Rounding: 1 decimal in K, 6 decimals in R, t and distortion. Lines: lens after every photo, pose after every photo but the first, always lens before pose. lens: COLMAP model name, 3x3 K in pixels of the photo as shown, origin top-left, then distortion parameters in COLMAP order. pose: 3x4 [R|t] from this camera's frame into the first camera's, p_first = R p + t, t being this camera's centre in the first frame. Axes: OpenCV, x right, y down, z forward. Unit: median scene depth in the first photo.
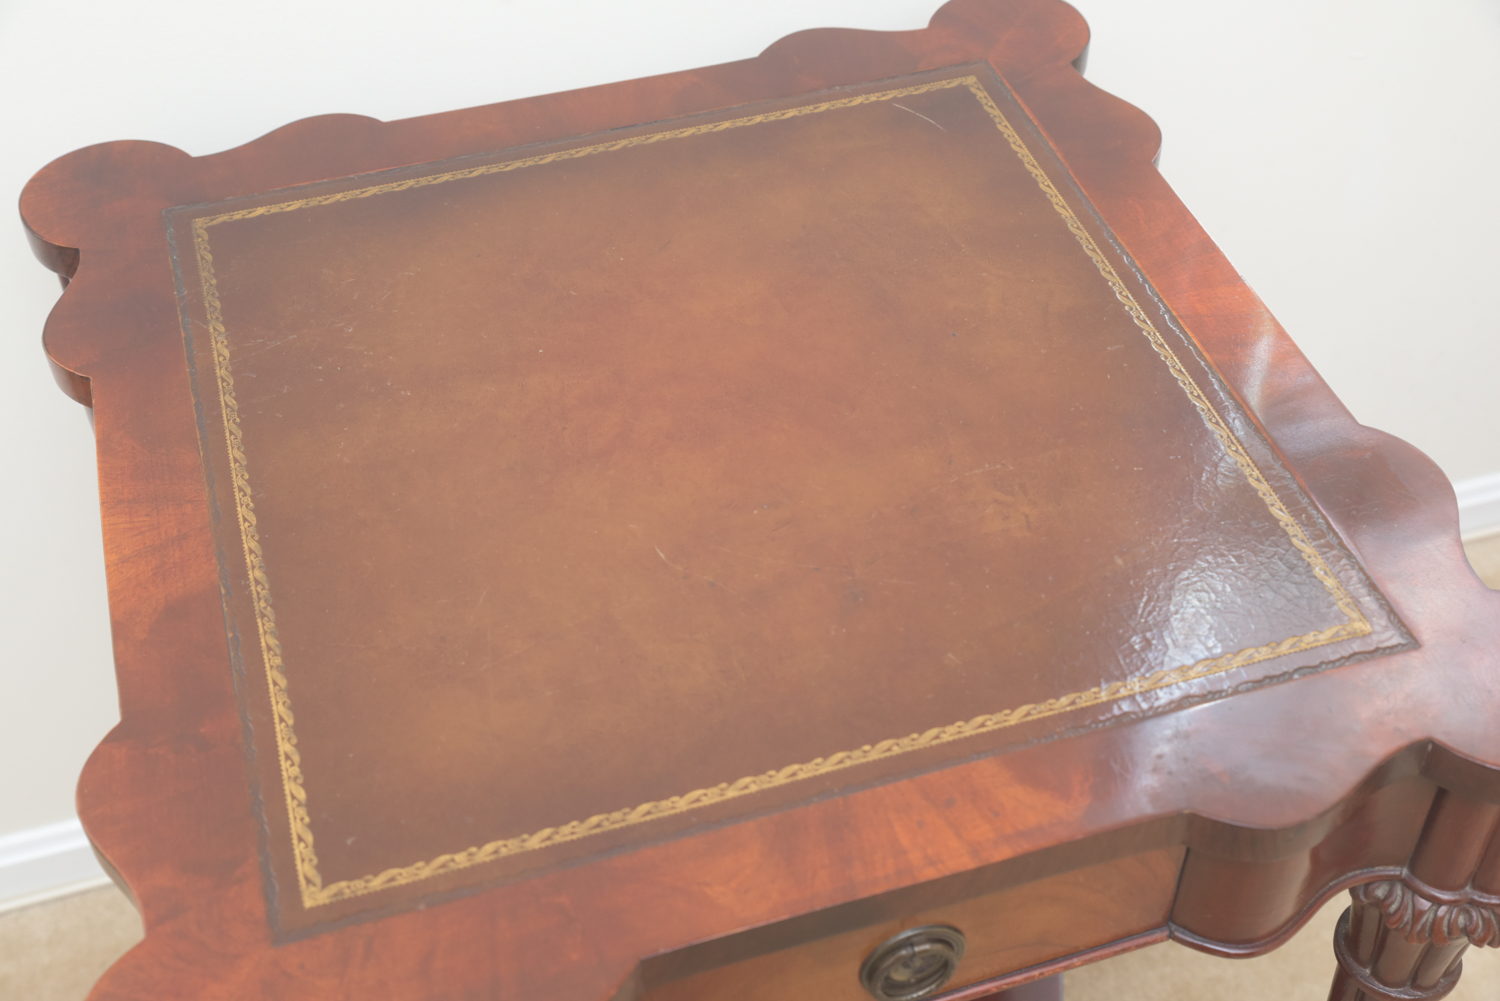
lens RADIAL K [[1900.8, 0, 754.5], [0, 1900.8, 475.0], [0, 0, 1]] dist [-0.005565, 0.098099]
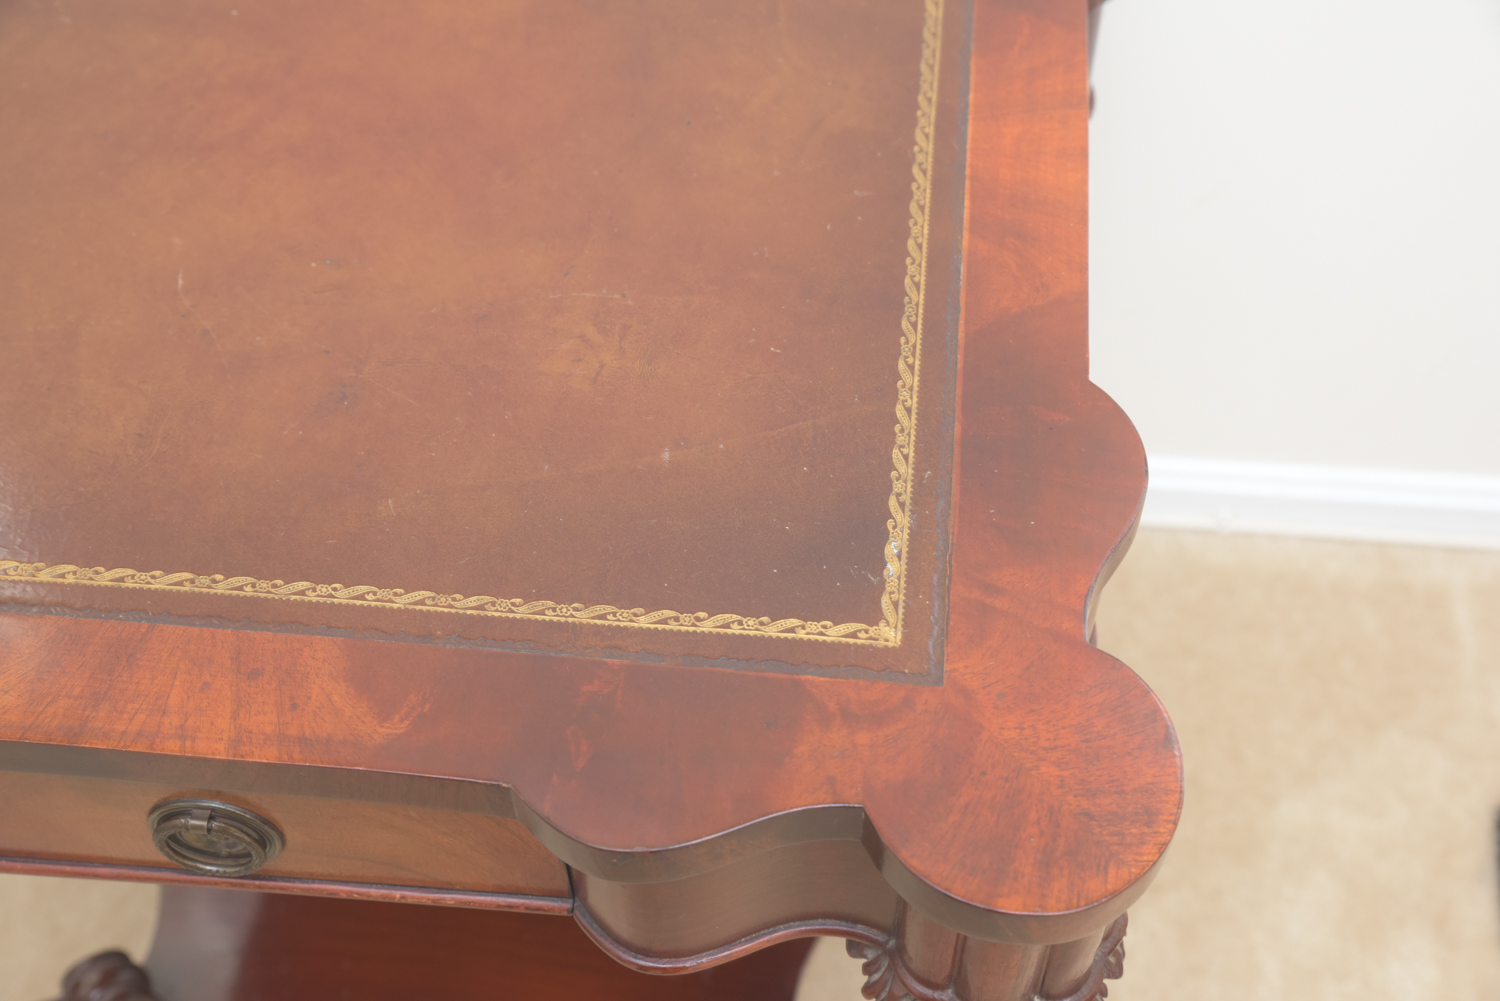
lens RADIAL K [[1900.8, 0, 754.5], [0, 1900.8, 475.0], [0, 0, 1]] dist [-0.005565, 0.098099]
pose [[0.921879, 0.306339, -0.237267, 0.426269], [-0.265872, 0.945542, 0.187780, -0.106594], [0.281870, -0.110028, 0.953123, 0.272810]]
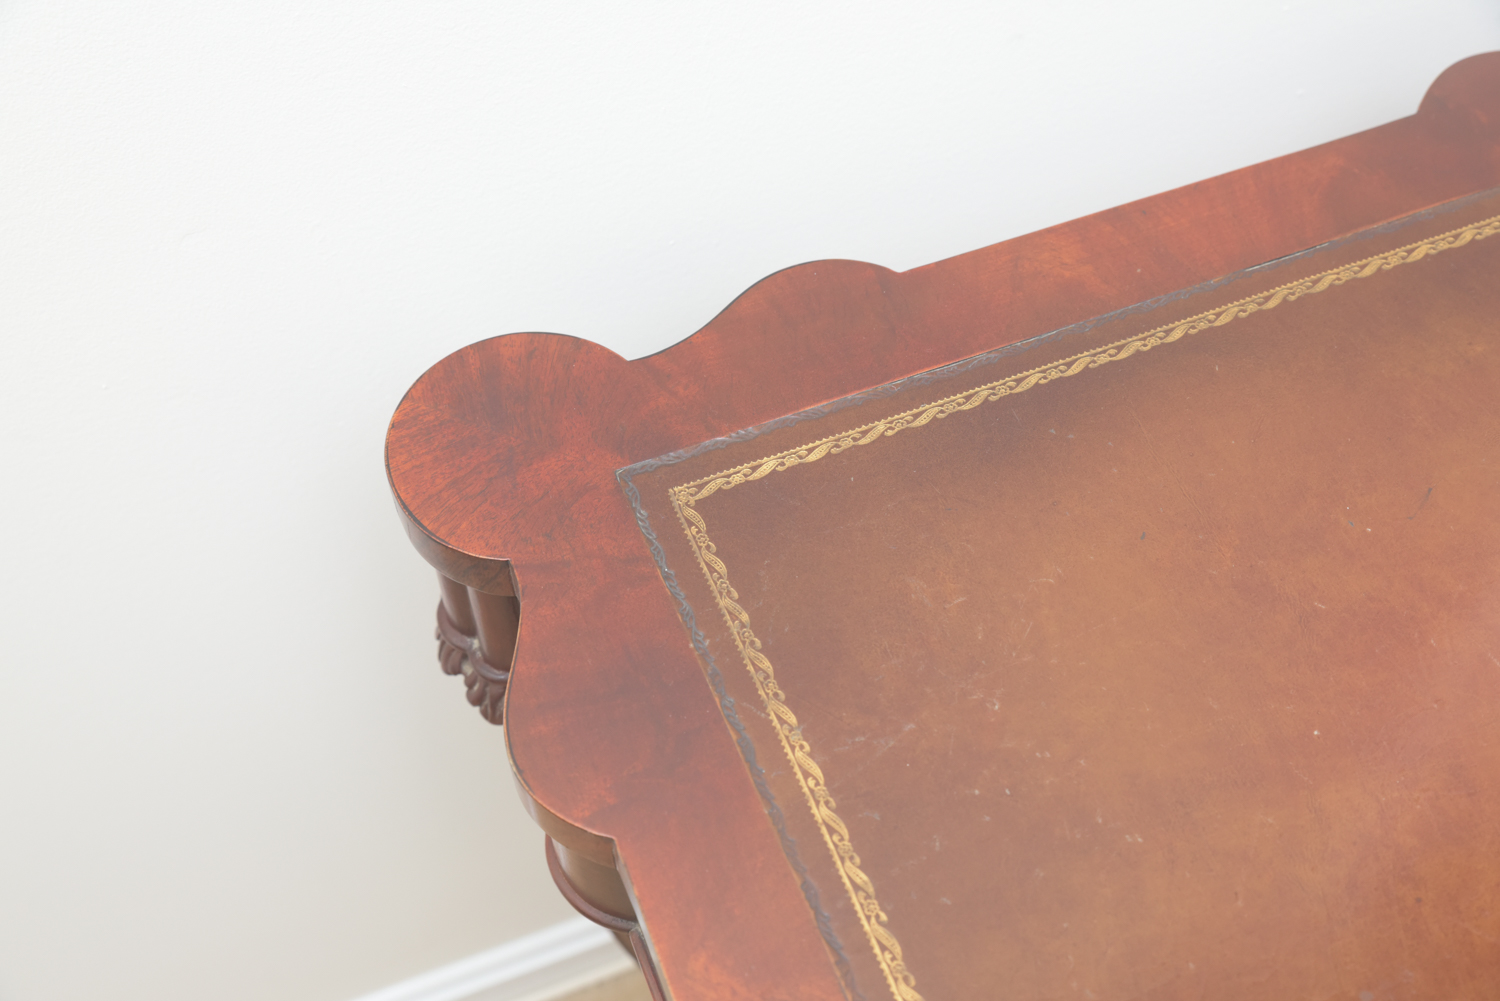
lens RADIAL K [[1900.8, 0, 754.5], [0, 1900.8, 475.0], [0, 0, 1]] dist [-0.005565, 0.098099]
pose [[0.997254, -0.063398, 0.038286, -0.367879], [0.056160, 0.984335, 0.167123, -0.307833], [-0.048282, -0.164514, 0.985192, 0.472320]]
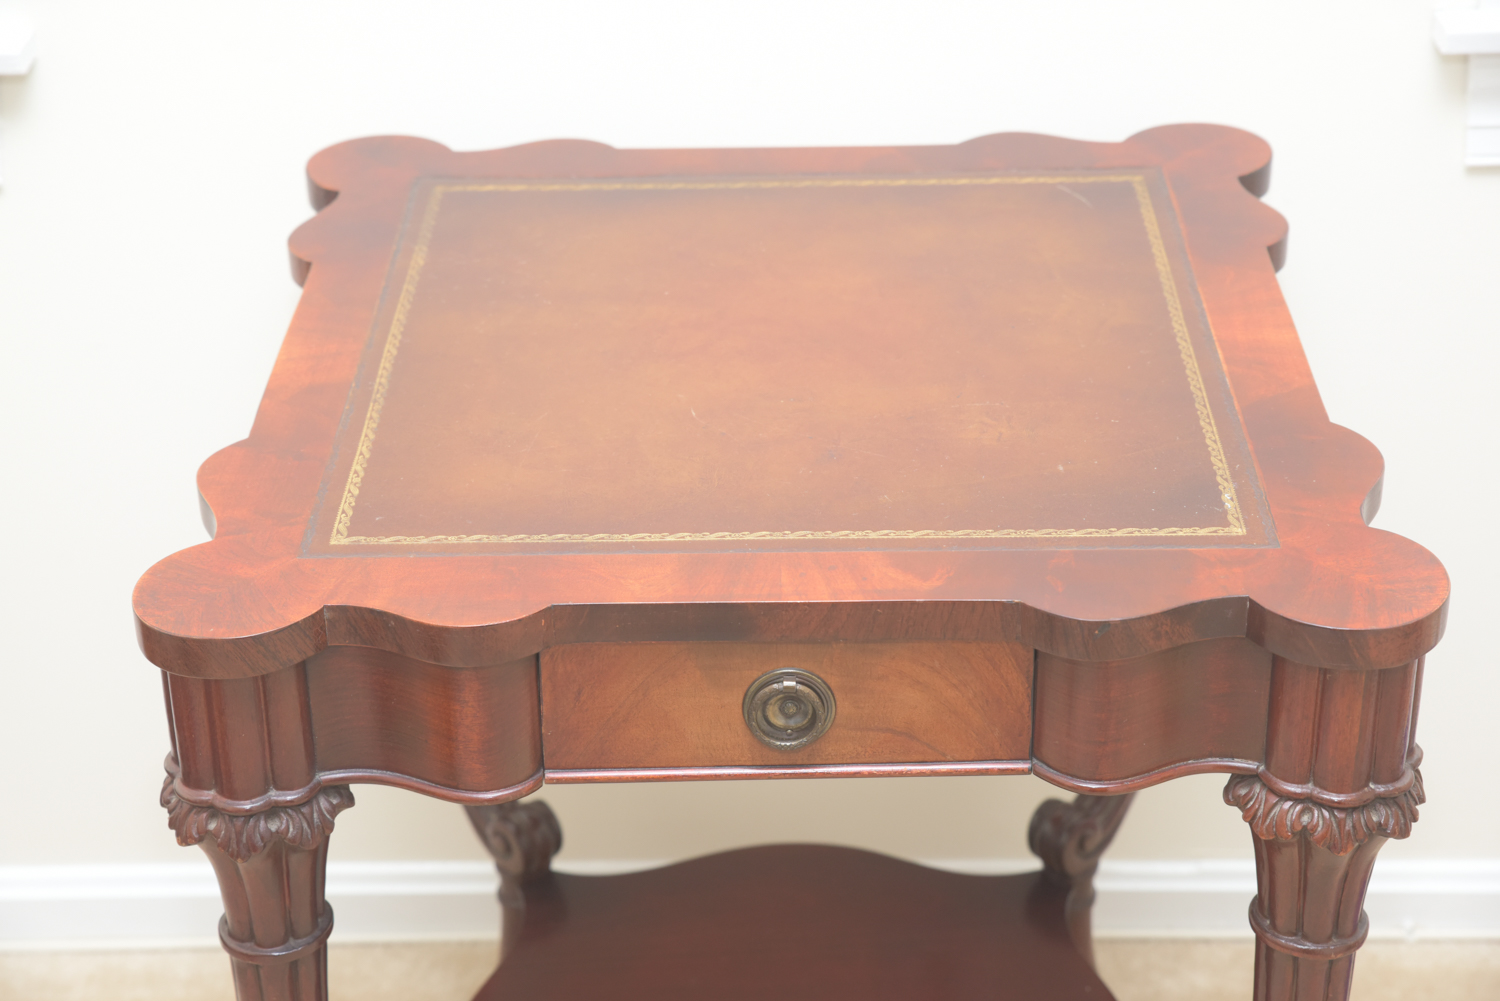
lens RADIAL K [[2654.3, 0, 750.0], [0, 2654.3, 500.5], [0, 0, 1]] dist [0.078881, 0.916752]
pose [[0.951835, 0.145753, -0.269752, 0.467828], [-0.208020, 0.953312, -0.218916, 0.476029], [0.225250, 0.264486, 0.937715, -0.586630]]
